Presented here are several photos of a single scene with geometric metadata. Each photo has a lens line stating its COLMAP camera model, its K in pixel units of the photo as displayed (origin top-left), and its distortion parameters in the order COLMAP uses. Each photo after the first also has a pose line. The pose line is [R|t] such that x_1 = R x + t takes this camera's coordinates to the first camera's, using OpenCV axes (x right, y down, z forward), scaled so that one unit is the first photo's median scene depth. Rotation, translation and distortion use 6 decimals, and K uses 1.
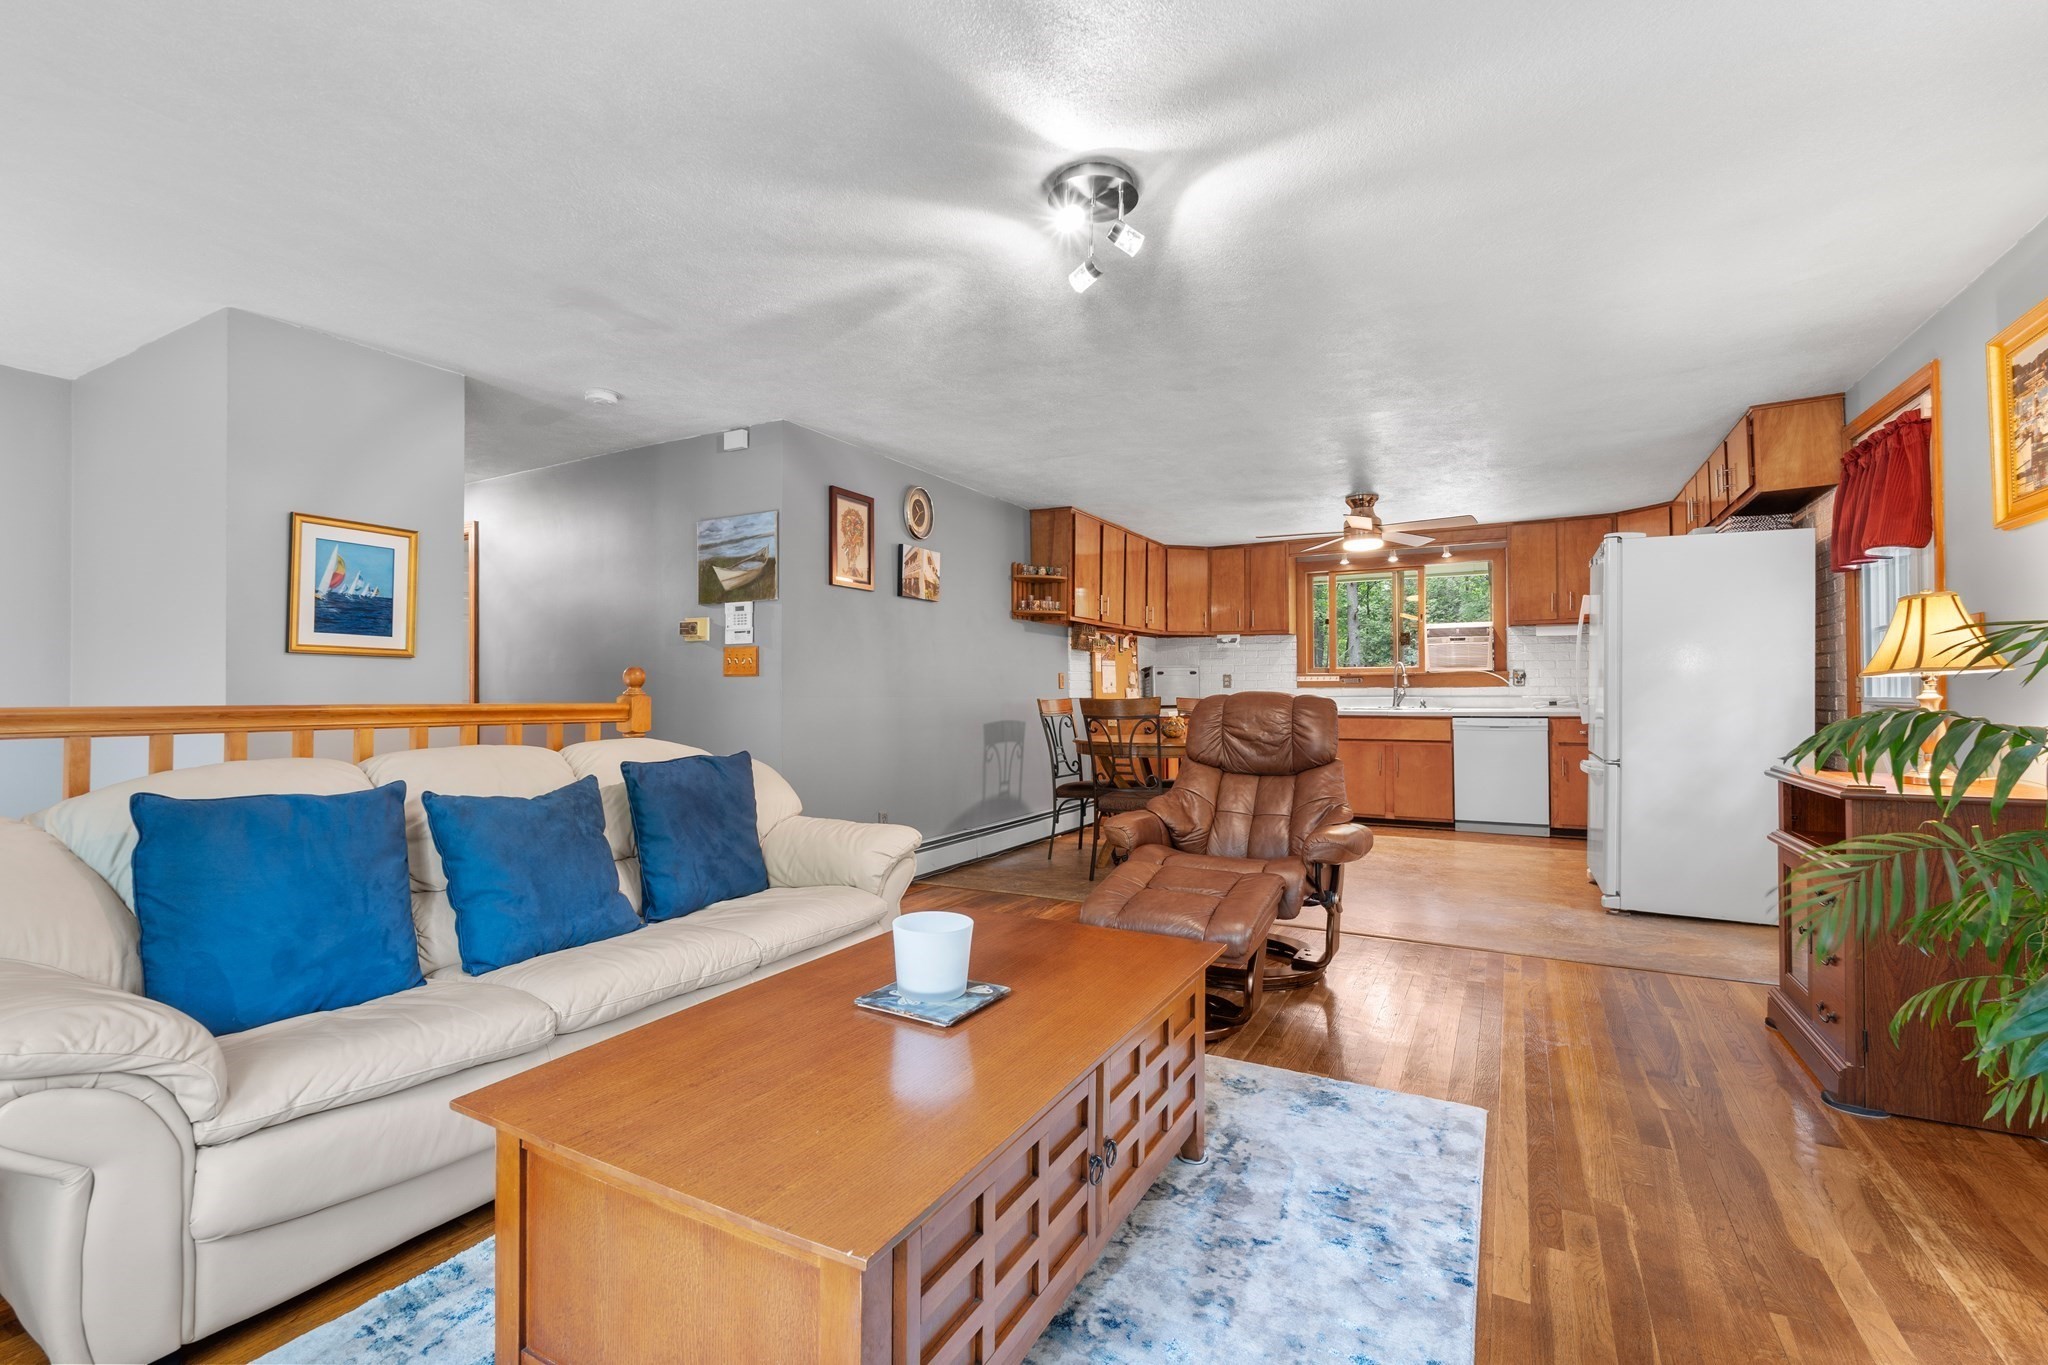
lens RADIAL K [[900.0, 0, 1020.8], [0, 900.0, 686.7], [0, 0, 1]] dist [-0.005140, 0.000348]
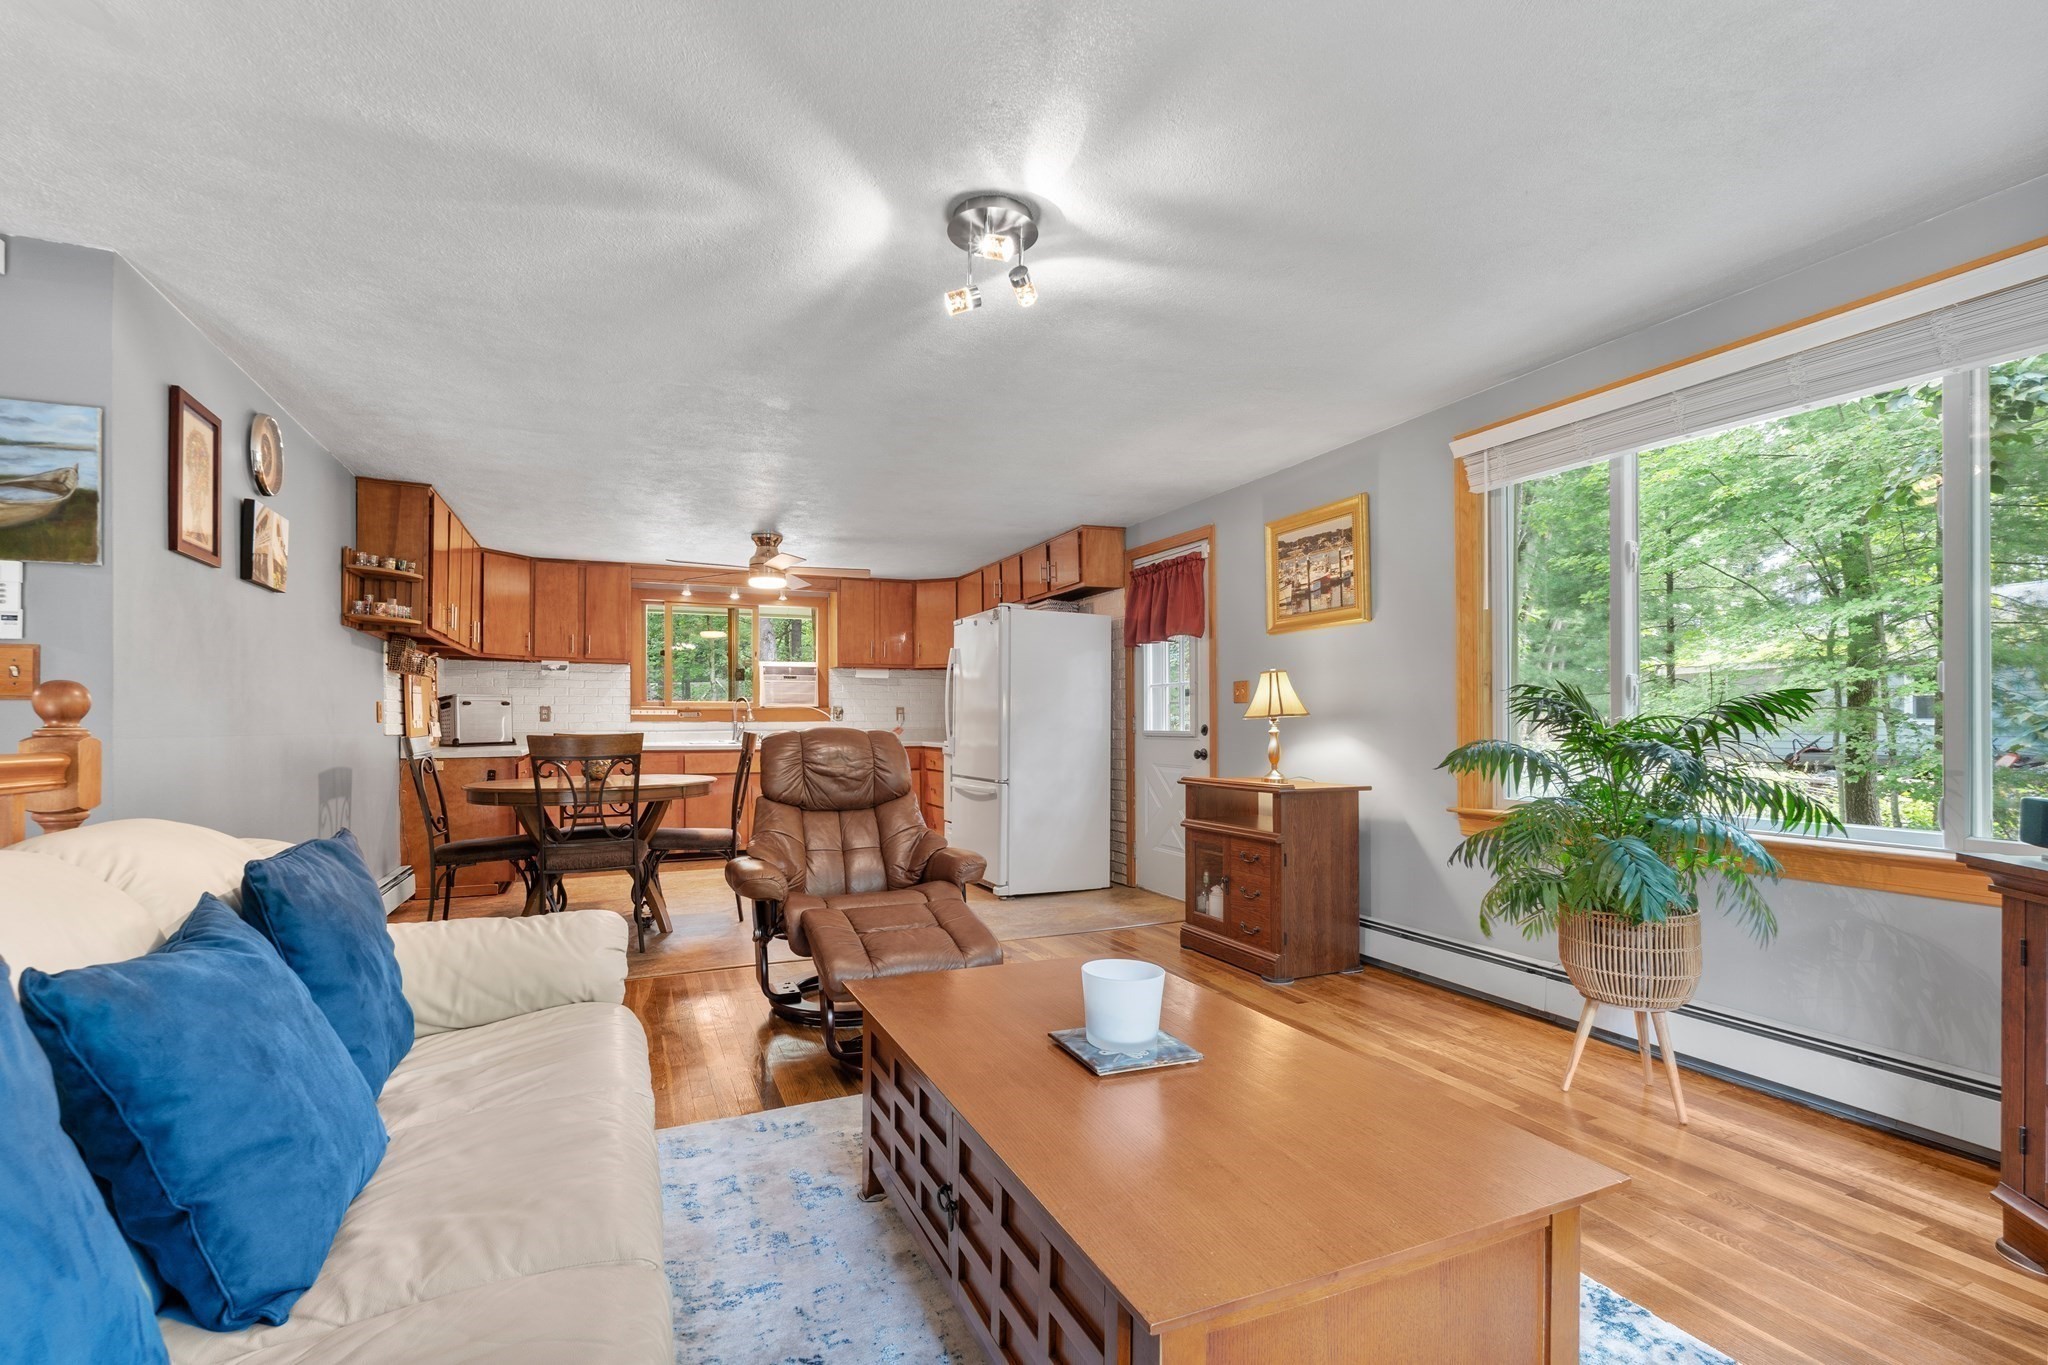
lens RADIAL K [[912.3, 0, 1020.5], [0, 912.3, 724.0], [0, 0, 1]] dist [-0.002107, 0.000375]
pose [[0.608226, 0.000958, 0.793764, -0.255823], [-0.005338, 0.999982, 0.002883, -0.001699], [-0.793746, -0.005991, 0.608220, 0.132420]]
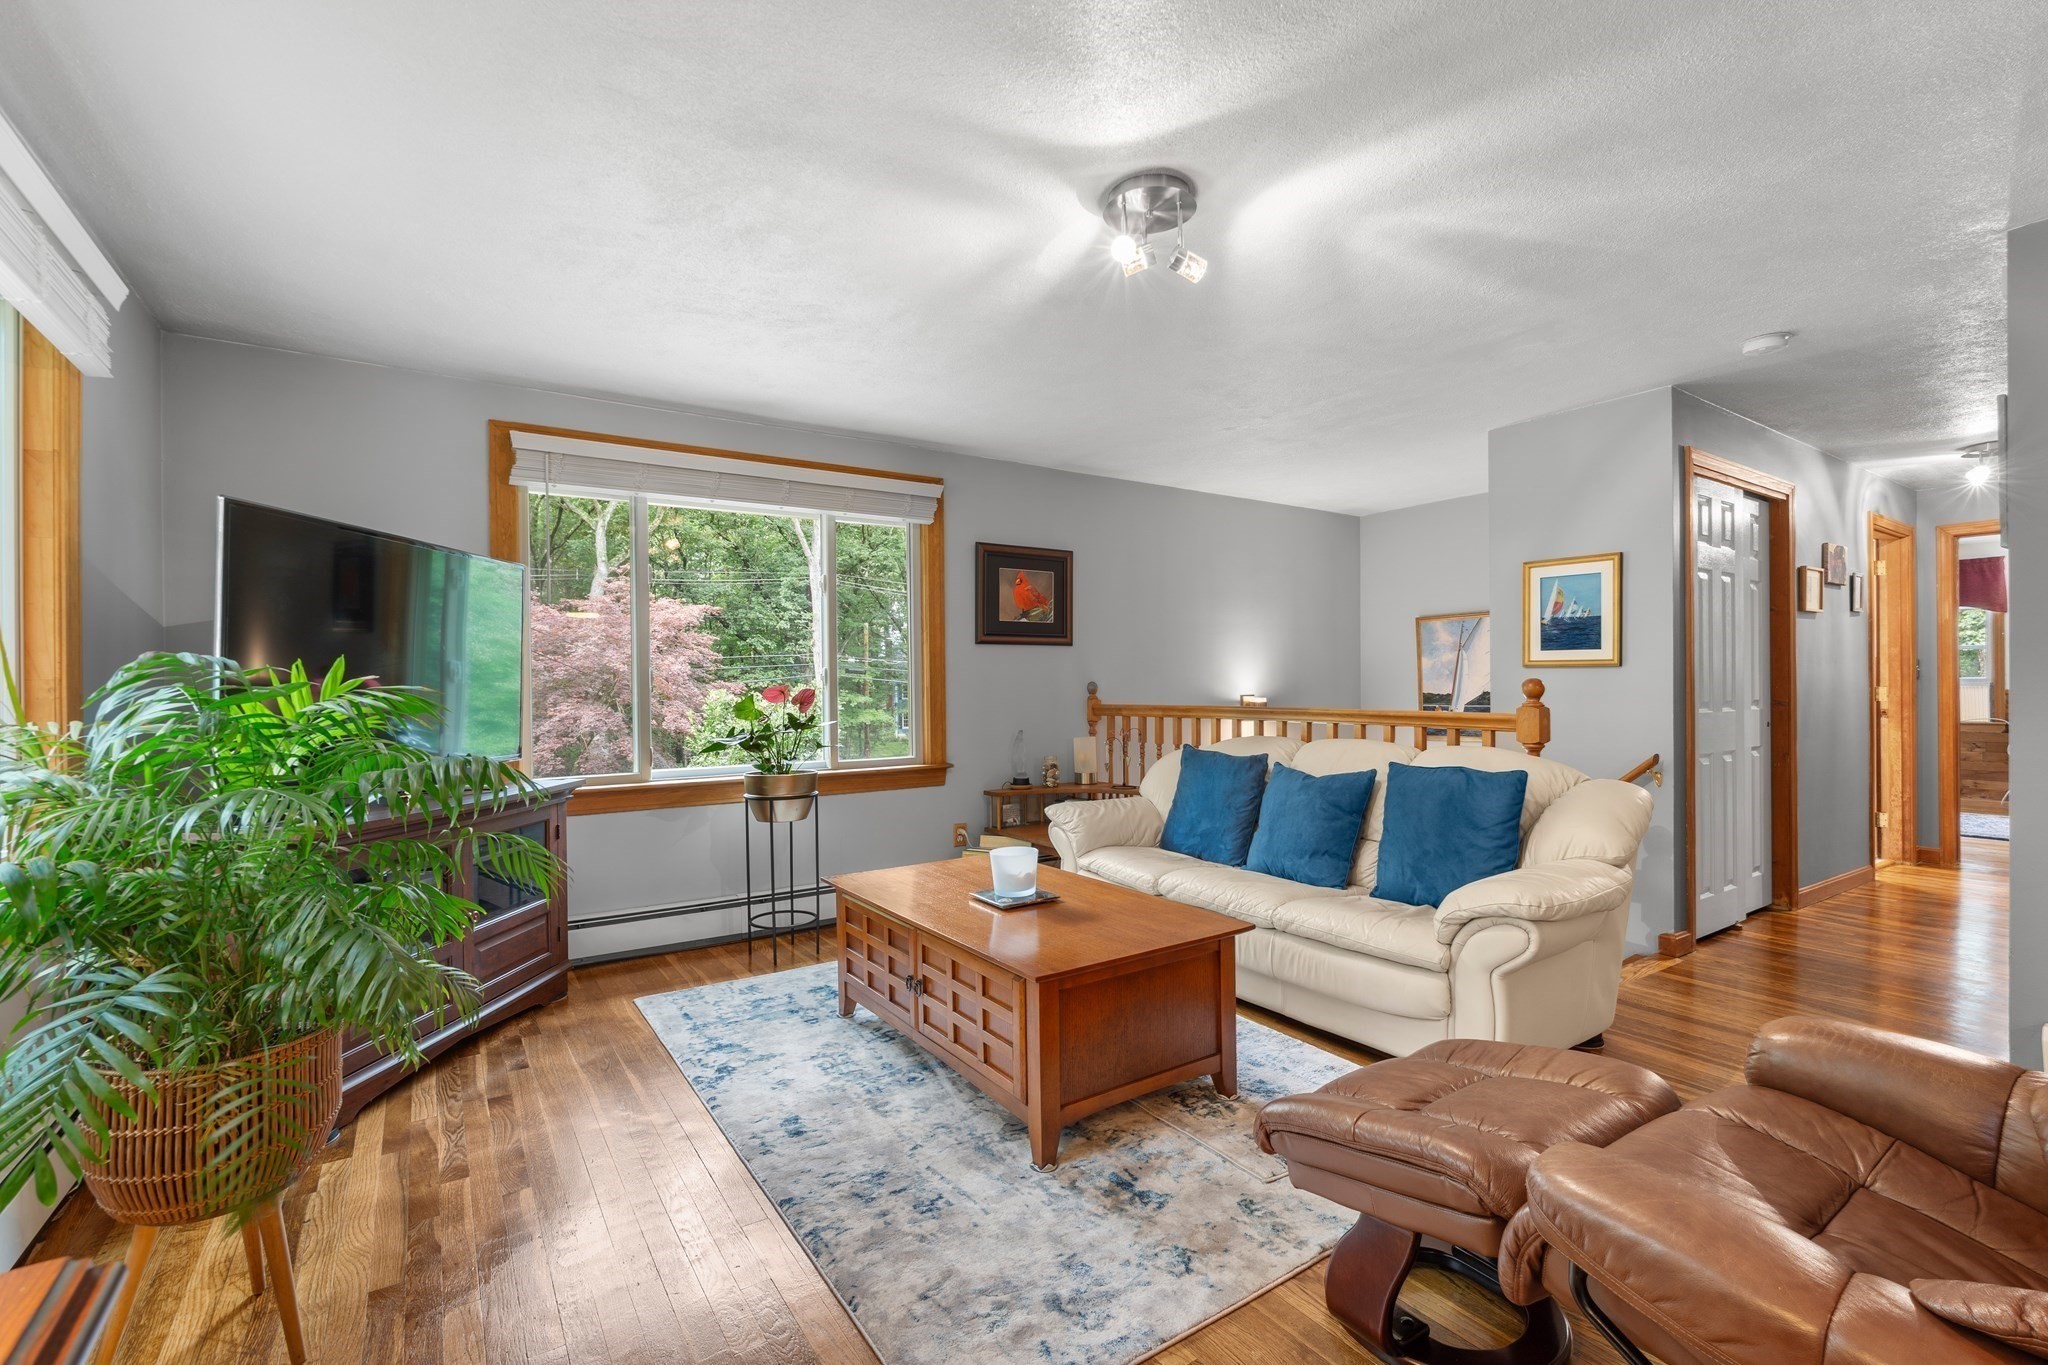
lens RADIAL K [[900.0, 0, 1020.8], [0, 900.0, 686.7], [0, 0, 1]] dist [-0.005140, 0.000348]
pose [[-0.467851, 0.008301, -0.883768, 0.368774], [0.016028, 0.999871, 0.000907, -0.011014], [0.883662, -0.013740, -0.467924, 0.484296]]
